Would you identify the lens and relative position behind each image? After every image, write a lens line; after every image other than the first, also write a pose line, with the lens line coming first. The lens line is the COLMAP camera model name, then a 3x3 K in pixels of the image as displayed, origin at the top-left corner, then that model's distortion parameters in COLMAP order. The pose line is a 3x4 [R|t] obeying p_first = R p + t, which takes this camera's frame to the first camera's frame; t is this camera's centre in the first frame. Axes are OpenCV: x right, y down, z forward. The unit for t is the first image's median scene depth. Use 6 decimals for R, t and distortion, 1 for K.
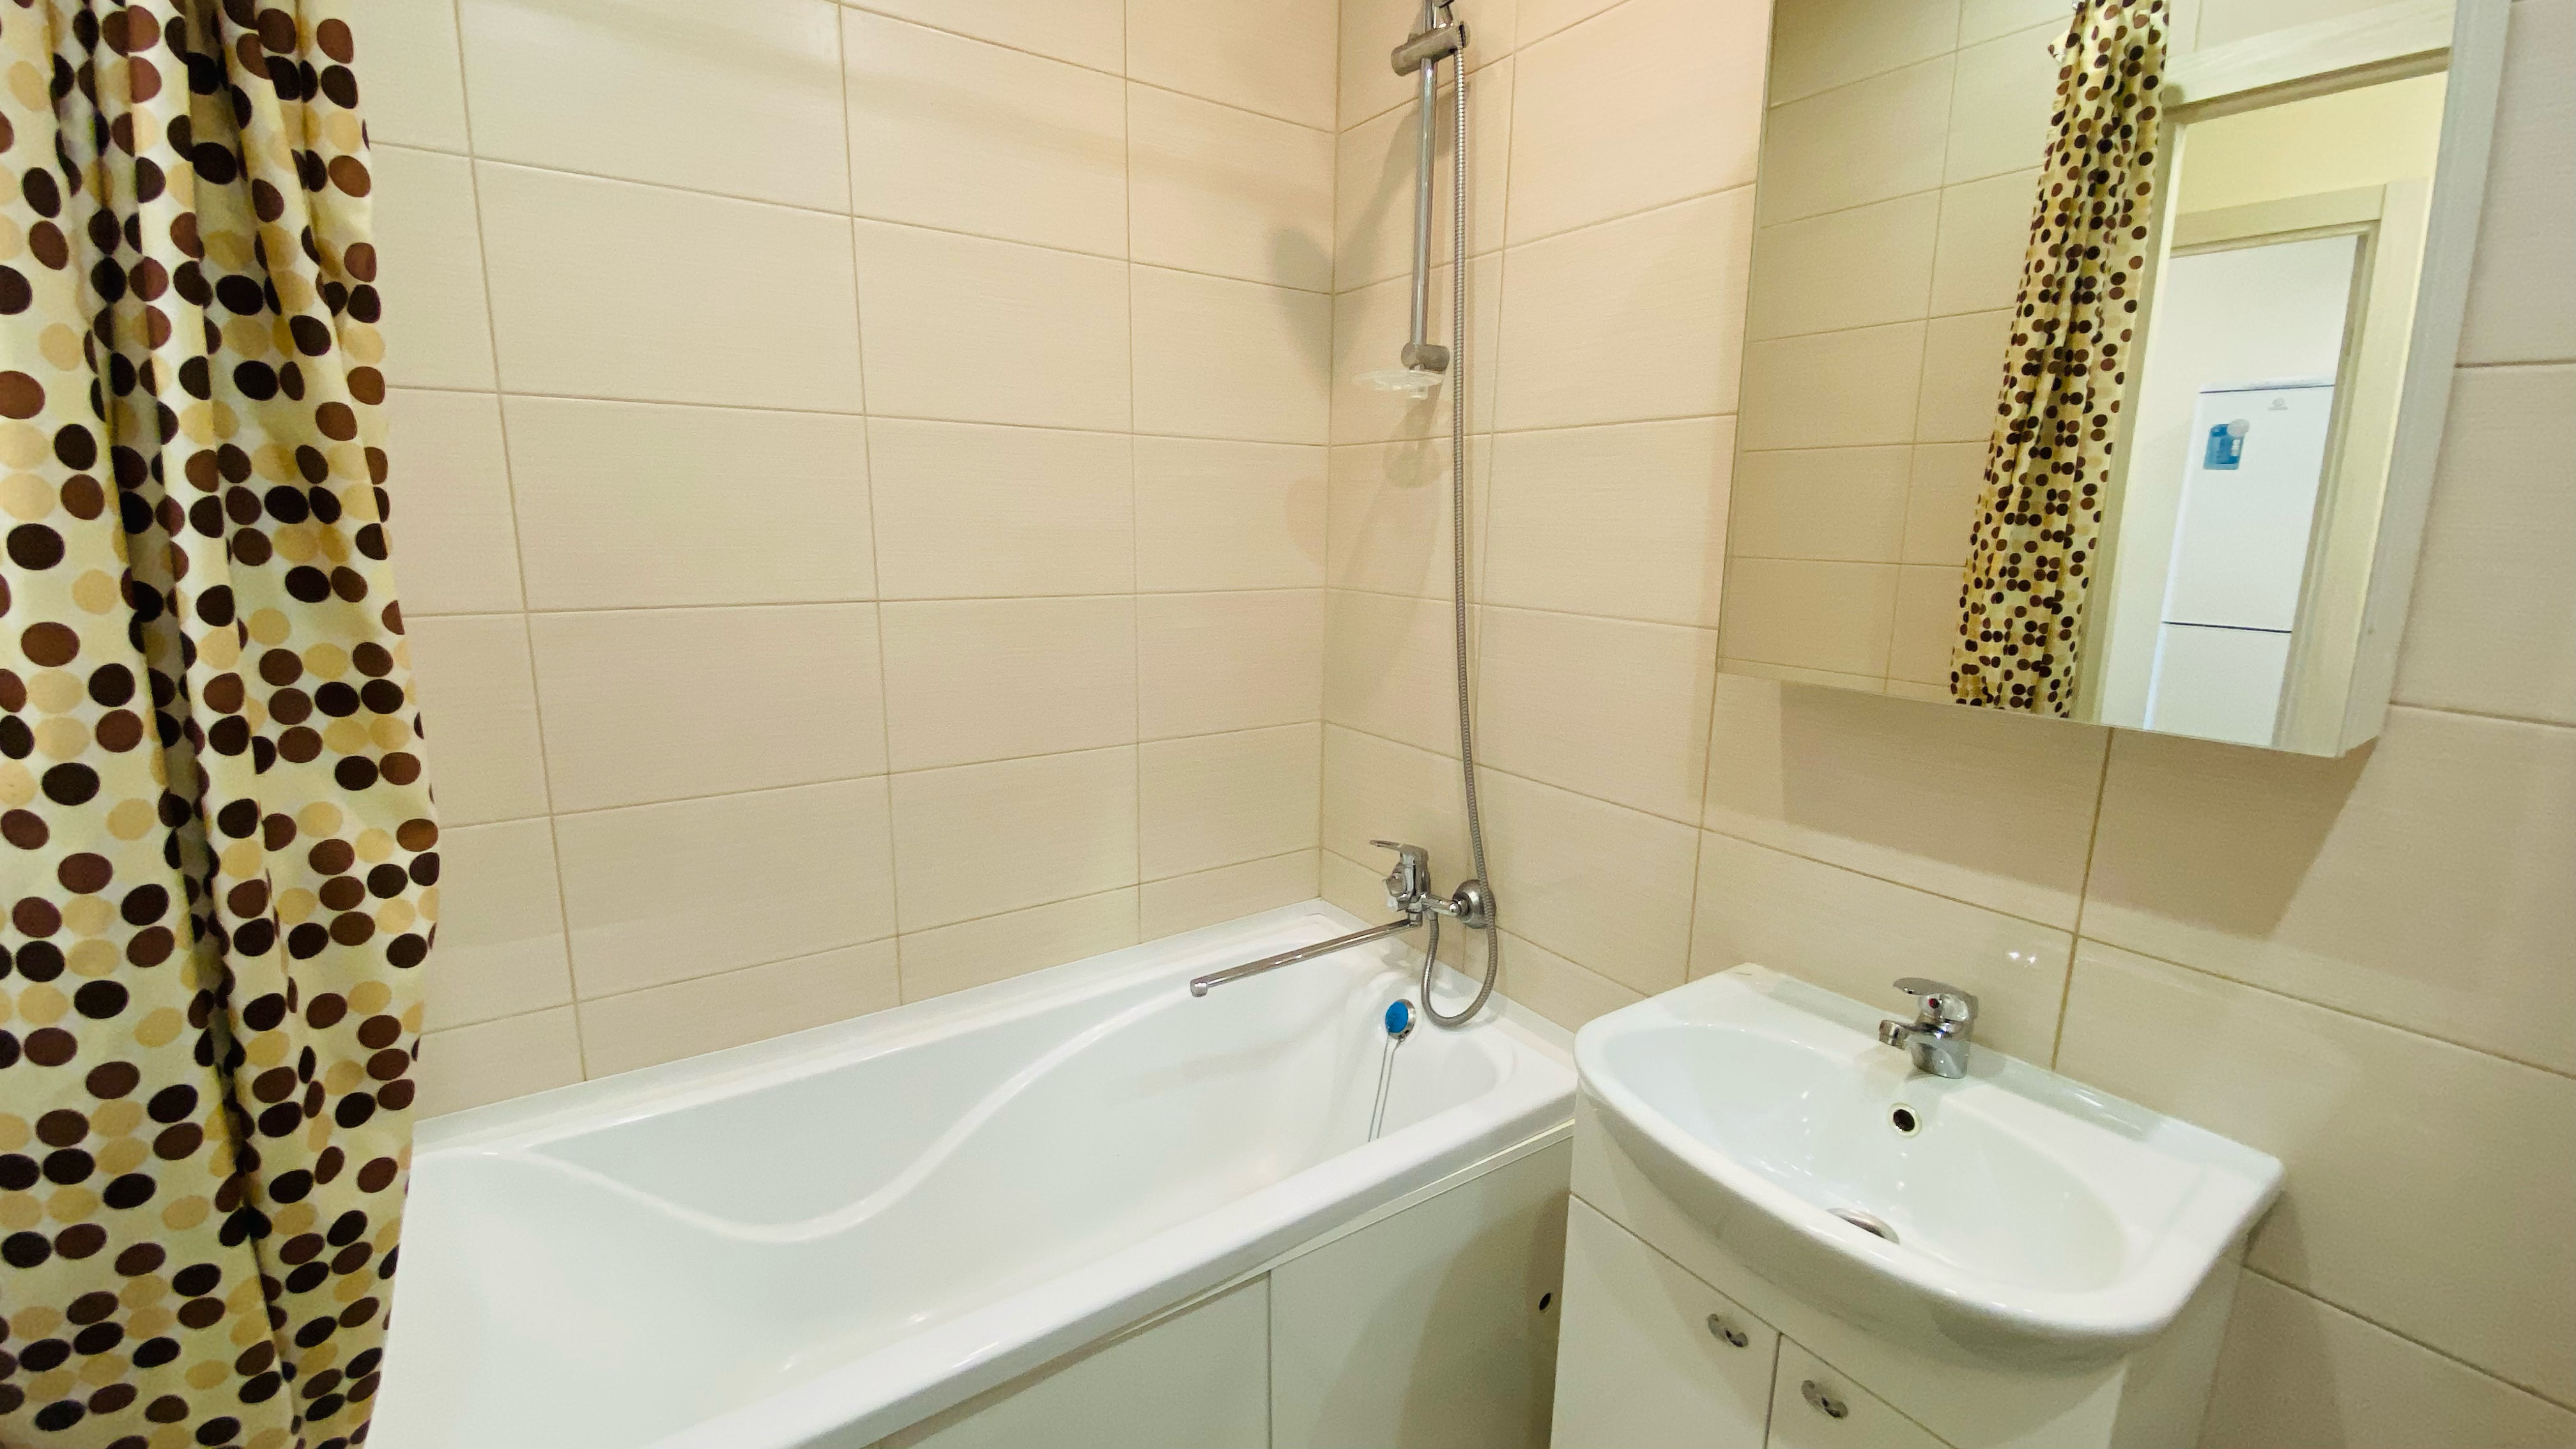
lens RADIAL K [[1045.1, 0, 1281.5], [0, 1045.1, 716.9], [0, 0, 1]] dist [0.021888, -0.019006]
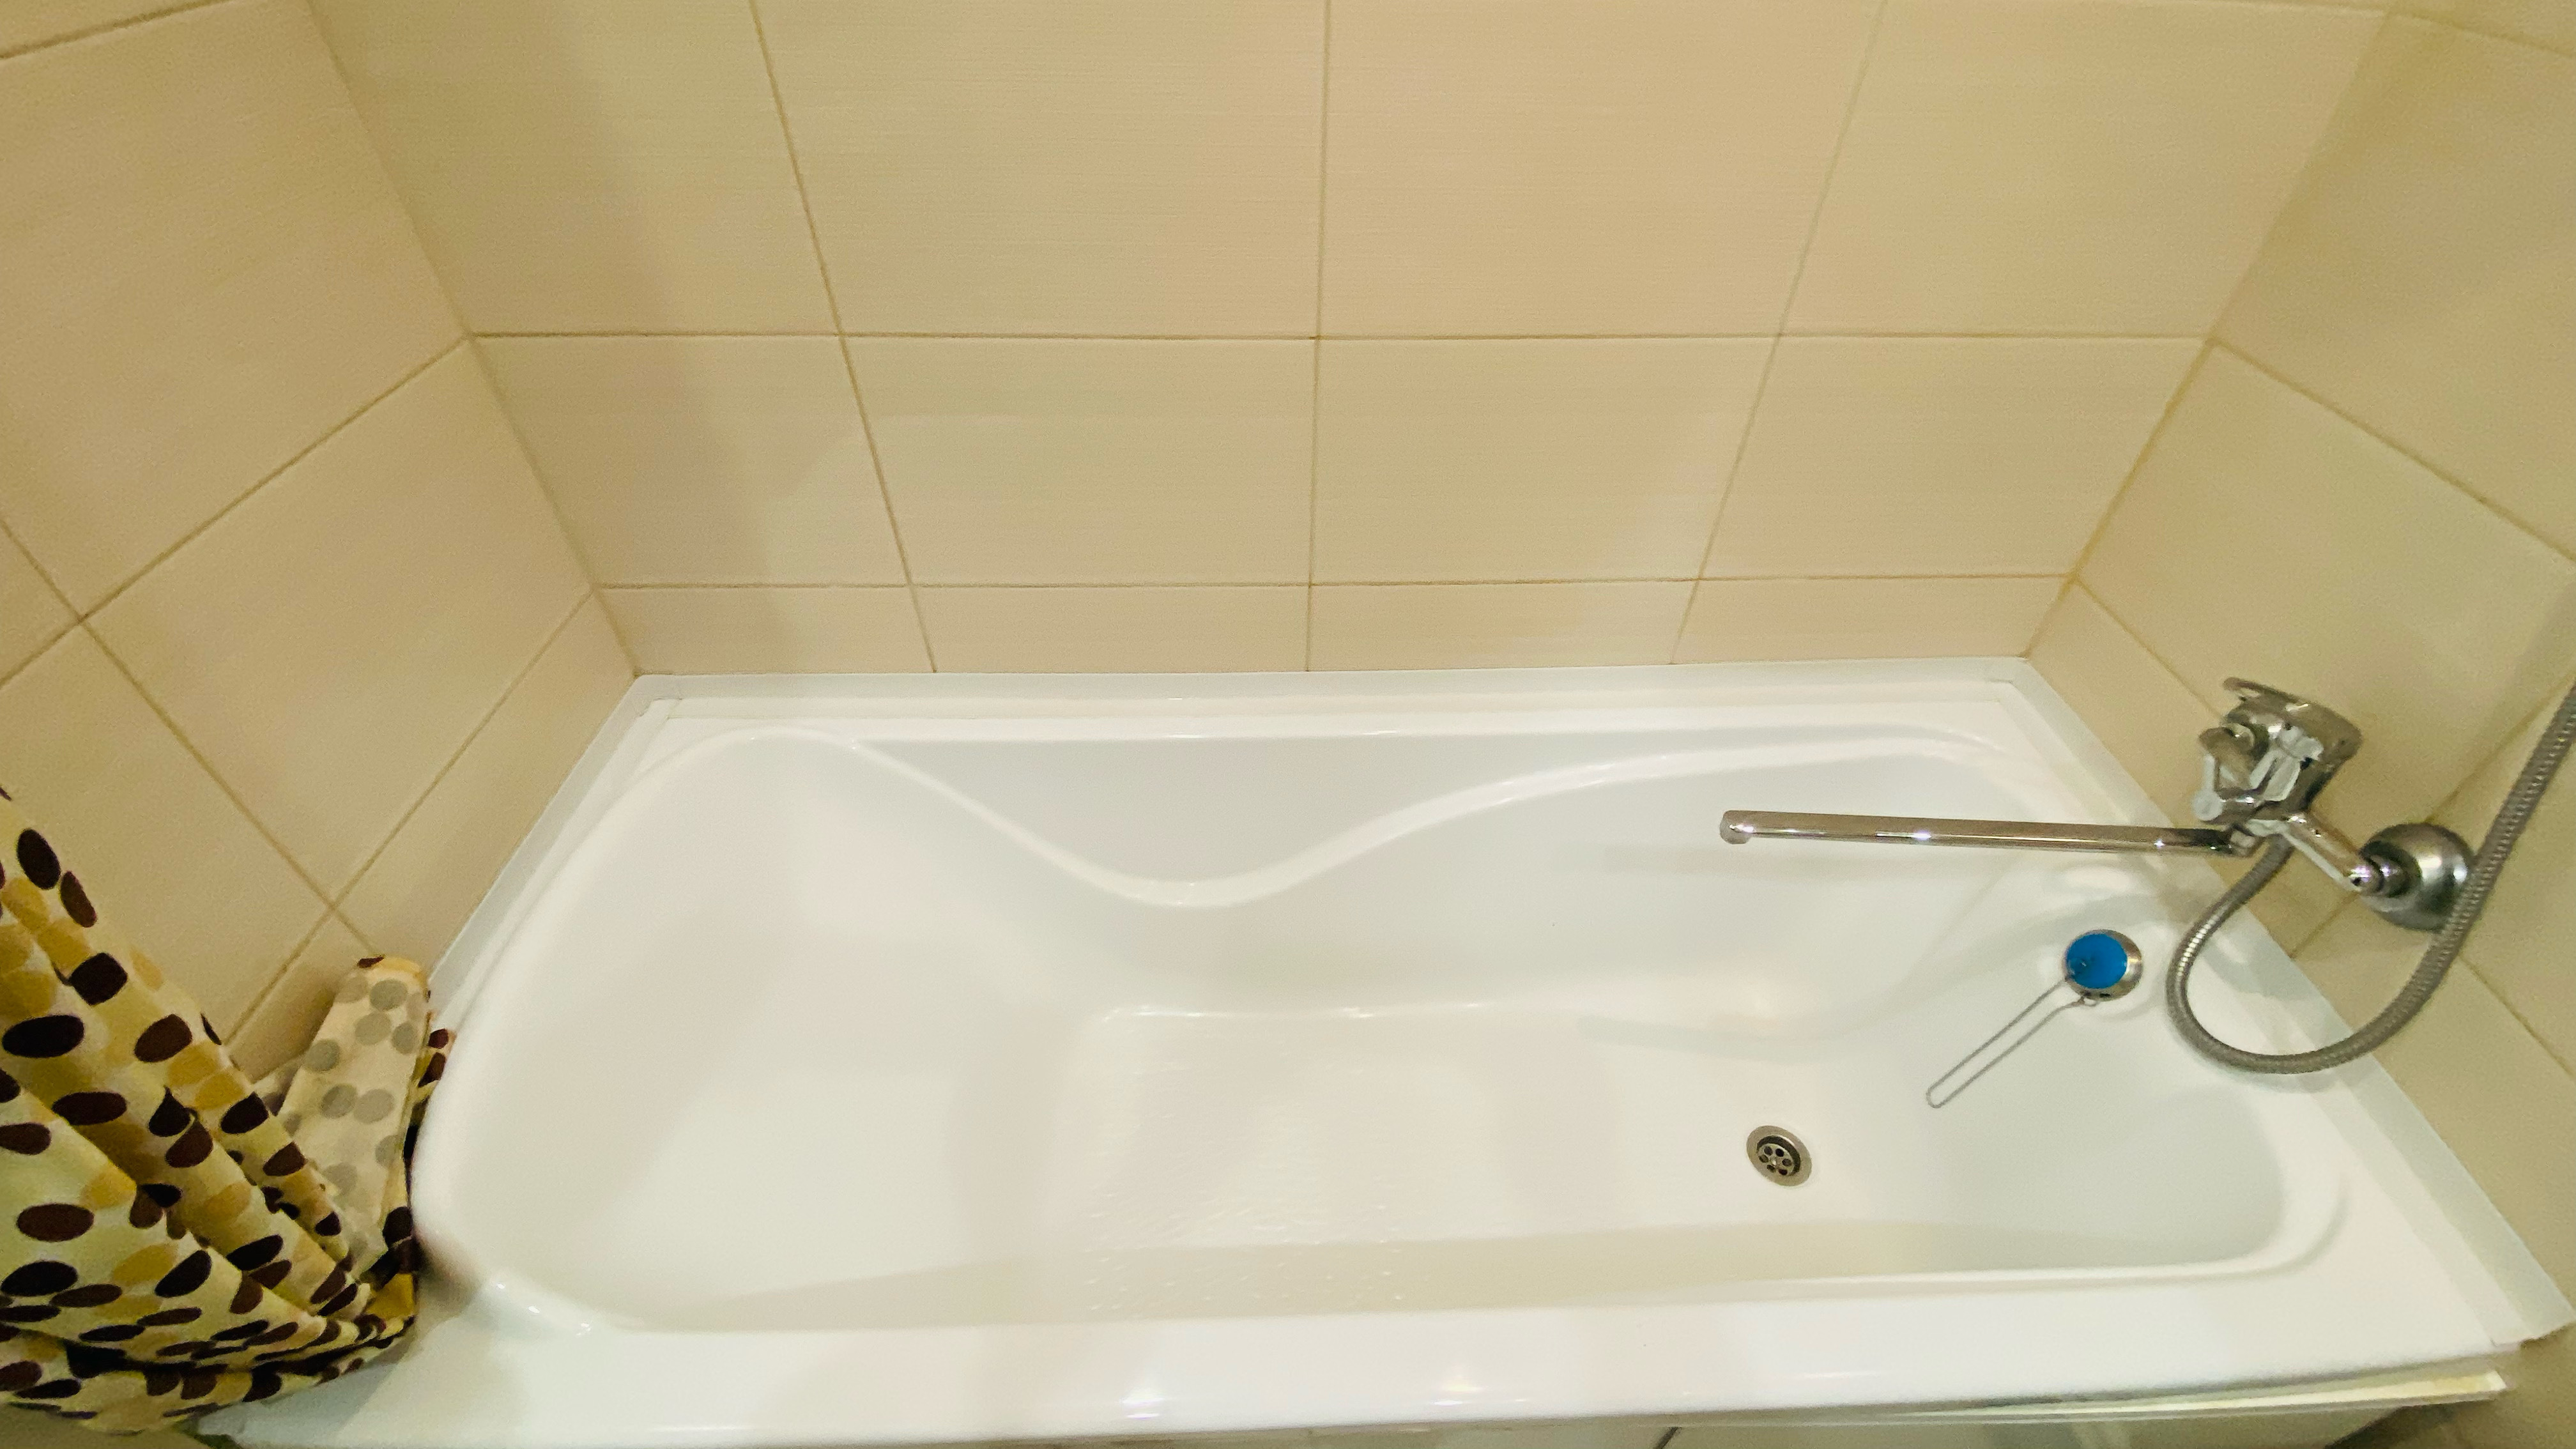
lens RADIAL K [[1045.1, 0, 1281.5], [0, 1045.1, 716.9], [0, 0, 1]] dist [0.021888, -0.019006]
pose [[0.841353, 0.351666, -0.410434, -0.070371], [-0.100744, 0.848108, 0.520156, -0.066470], [0.531014, -0.396286, 0.748987, 0.437245]]
